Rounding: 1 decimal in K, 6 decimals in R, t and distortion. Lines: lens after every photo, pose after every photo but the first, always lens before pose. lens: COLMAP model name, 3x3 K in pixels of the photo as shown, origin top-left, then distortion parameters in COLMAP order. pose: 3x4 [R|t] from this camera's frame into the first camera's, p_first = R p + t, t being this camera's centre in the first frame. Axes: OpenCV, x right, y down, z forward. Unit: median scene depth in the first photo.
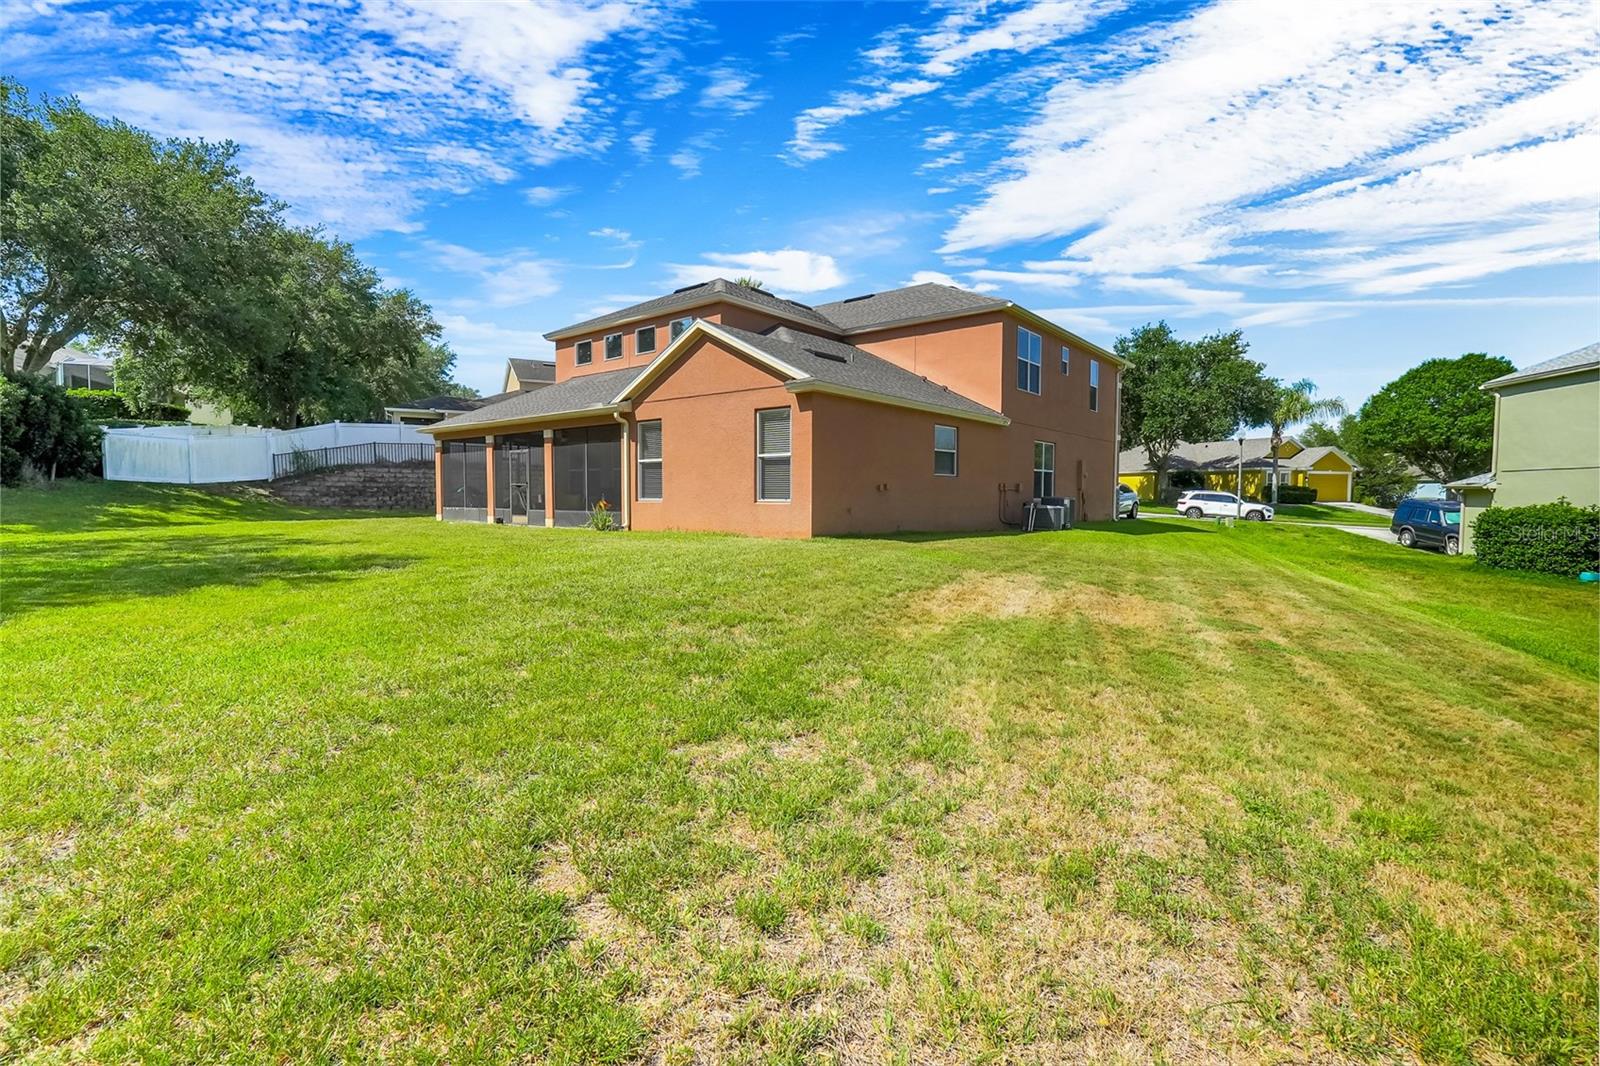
lens RADIAL K [[729.5, 0, 803.0], [0, 729.5, 496.2], [0, 0, 1]] dist [0.002282, 0.000010]
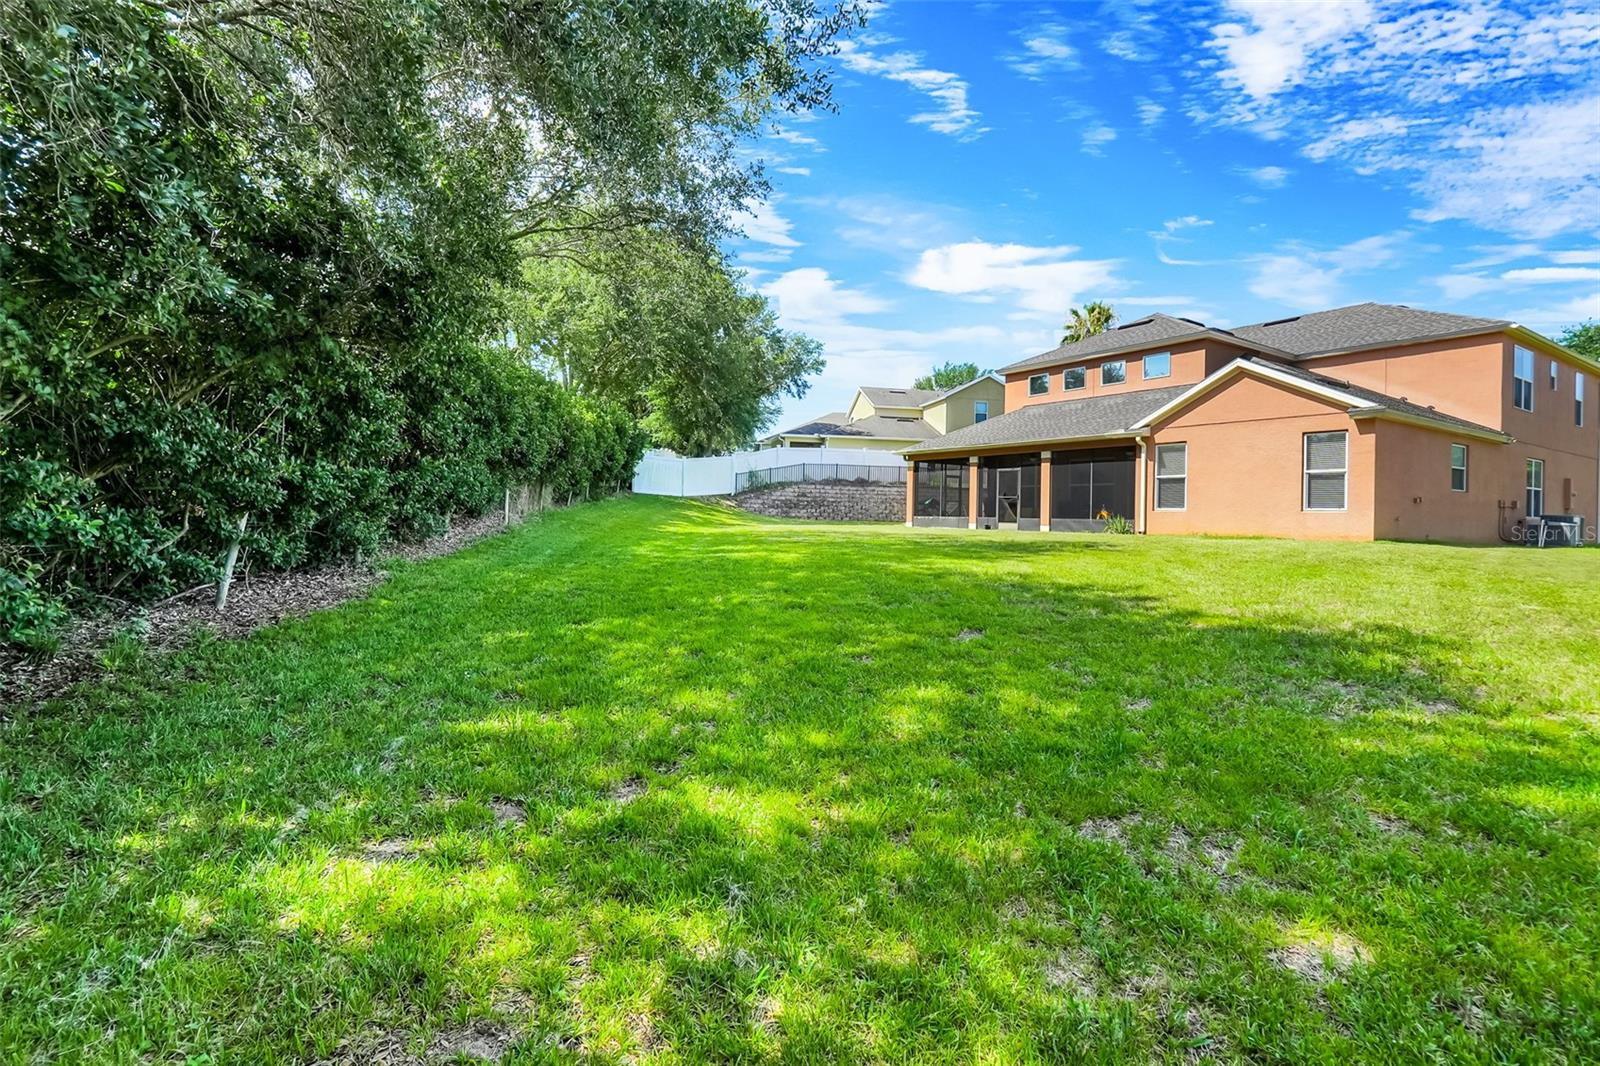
lens RADIAL K [[772.8, 0, 800.1], [0, 772.8, 525.9], [0, 0, 1]] dist [0.002656, -0.000142]
pose [[0.955908, 0.019655, -0.293007, -0.359964], [-0.017642, 0.999799, 0.009513, 0.026878], [0.293135, -0.003924, 0.956063, -0.340626]]
